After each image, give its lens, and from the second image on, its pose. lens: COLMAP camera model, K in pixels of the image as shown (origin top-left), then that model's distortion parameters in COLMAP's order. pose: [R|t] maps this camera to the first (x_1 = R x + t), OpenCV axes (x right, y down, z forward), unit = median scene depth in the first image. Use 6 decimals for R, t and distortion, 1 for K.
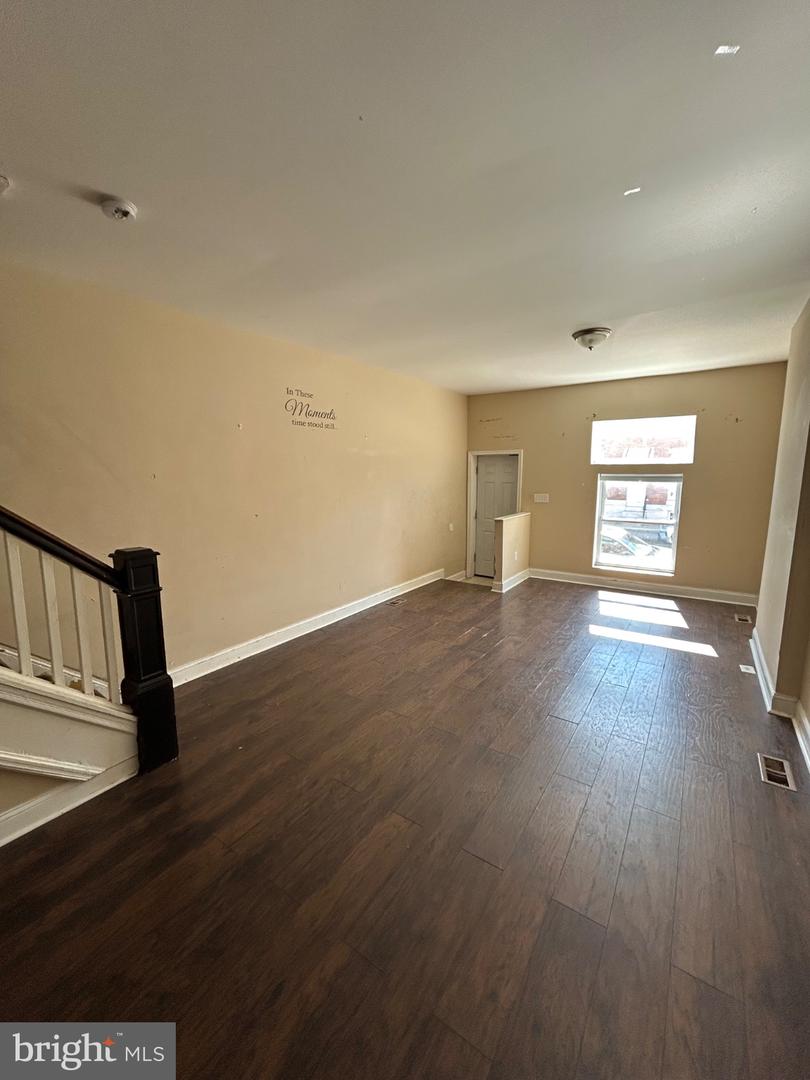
lens RADIAL K [[437.8, 0, 404.5], [0, 437.8, 536.2], [0, 0, 1]] dist [-0.001738, -0.000101]
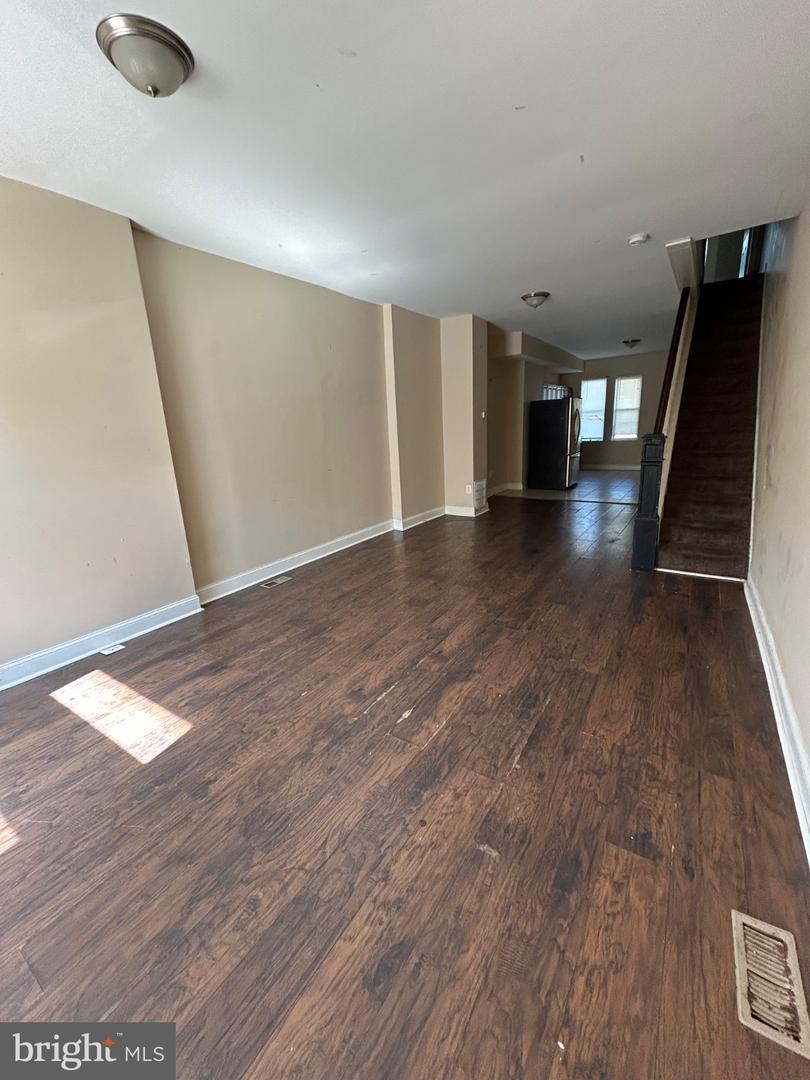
lens RADIAL K [[437.8, 0, 404.9], [0, 437.8, 538.8], [0, 0, 1]] dist [-0.001738, -0.000101]
pose [[-0.998528, 0.053983, -0.005298, 0.191469], [0.047549, 0.918115, 0.393452, -0.168468], [0.026104, 0.392621, -0.919330, 1.489864]]
